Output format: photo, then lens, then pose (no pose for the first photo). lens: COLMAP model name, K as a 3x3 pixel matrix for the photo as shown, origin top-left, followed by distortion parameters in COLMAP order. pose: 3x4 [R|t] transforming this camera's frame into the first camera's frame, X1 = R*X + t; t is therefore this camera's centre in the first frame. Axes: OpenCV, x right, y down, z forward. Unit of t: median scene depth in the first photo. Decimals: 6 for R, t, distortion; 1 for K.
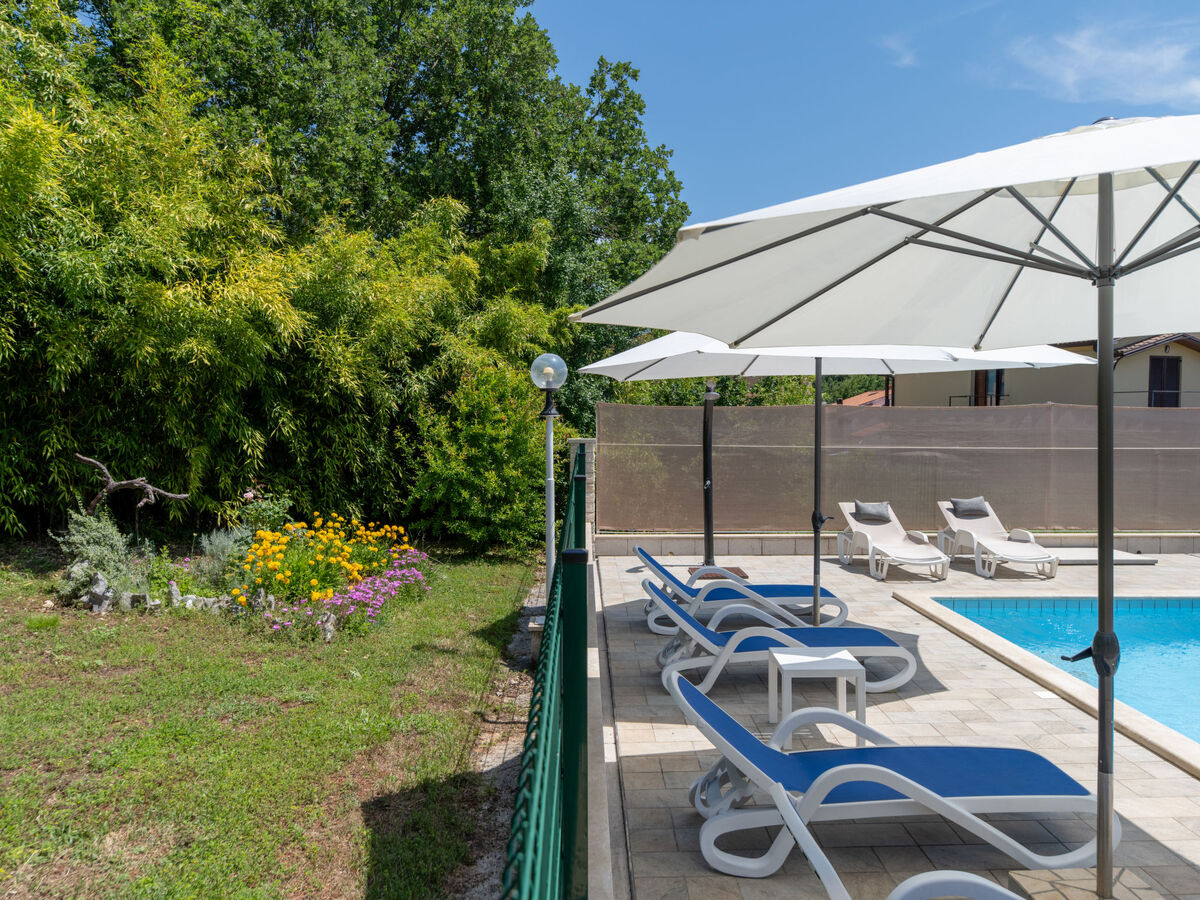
lens RADIAL K [[872.4, 0, 597.6], [0, 872.4, 446.0], [0, 0, 1]] dist [0.011820, -0.006230]
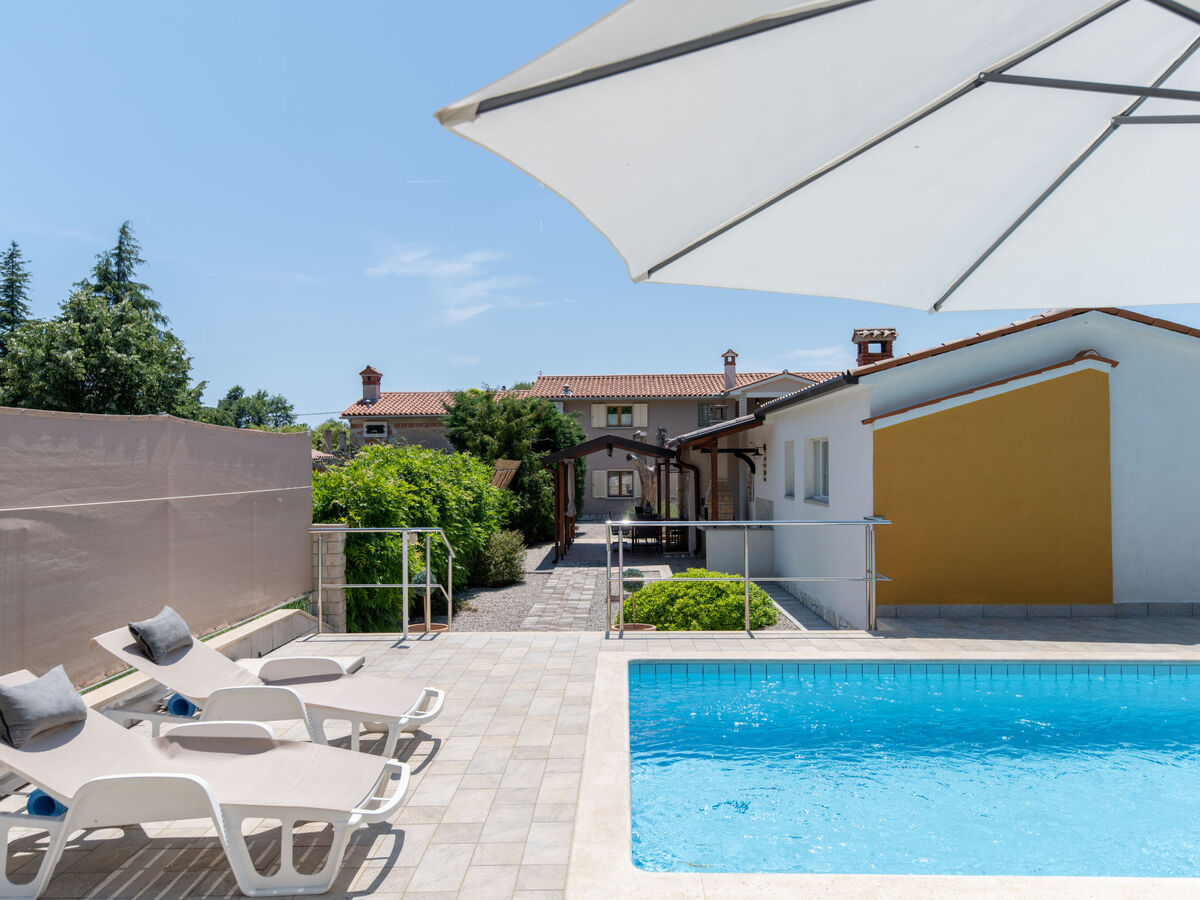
lens RADIAL K [[872.4, 0, 598.6], [0, 872.4, 456.5], [0, 0, 1]] dist [0.011820, -0.006230]
pose [[0.041480, 0.006218, 0.999120, -0.022316], [0.047977, 0.998815, -0.008208, -0.011419], [-0.997987, 0.048276, 0.041132, 1.389915]]
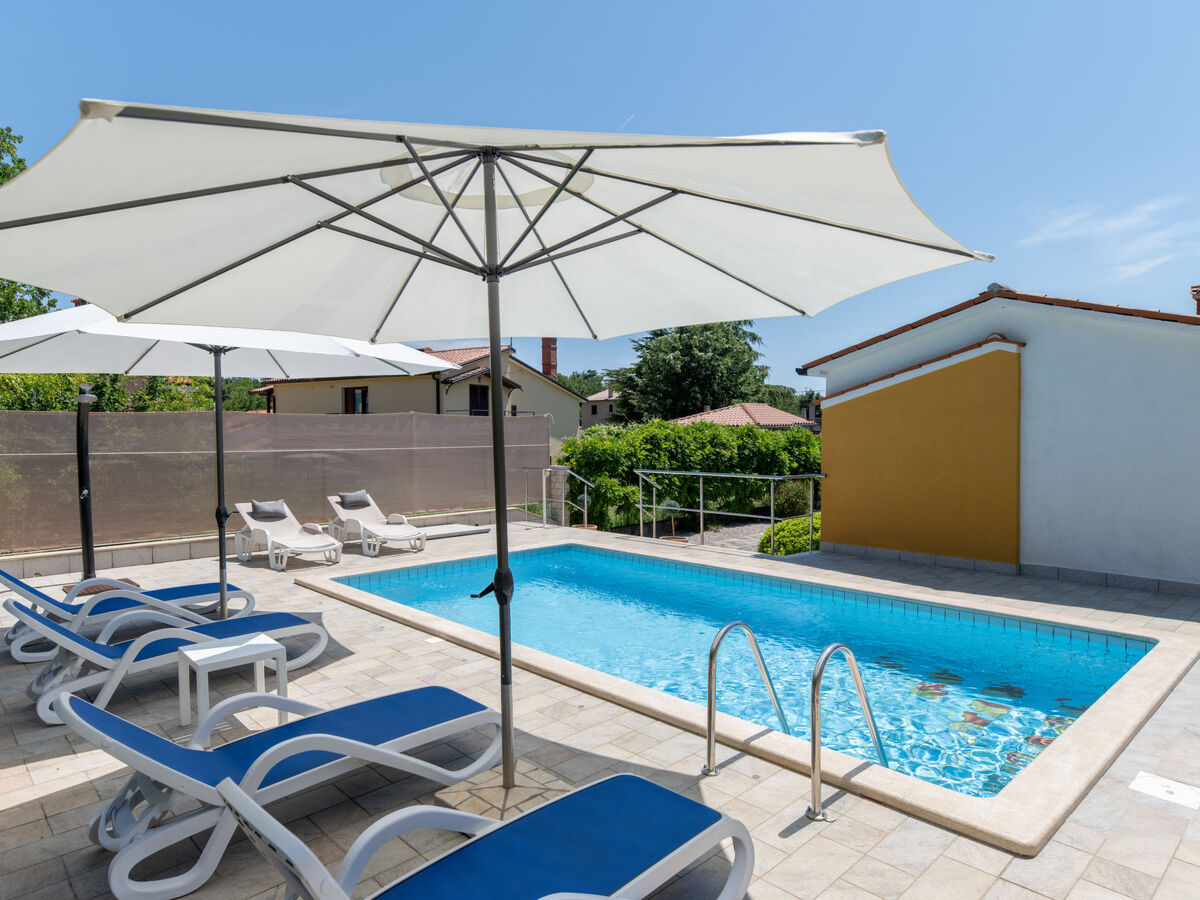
lens RADIAL K [[743.4, 0, 598.0], [0, 743.4, 451.5], [0, 0, 1]] dist [0.002681, -0.004222]
pose [[0.737562, -0.026040, 0.674778, -0.006516], [0.034911, 0.999390, 0.000408, 0.031198], [-0.674377, 0.023256, 0.738021, 0.084378]]
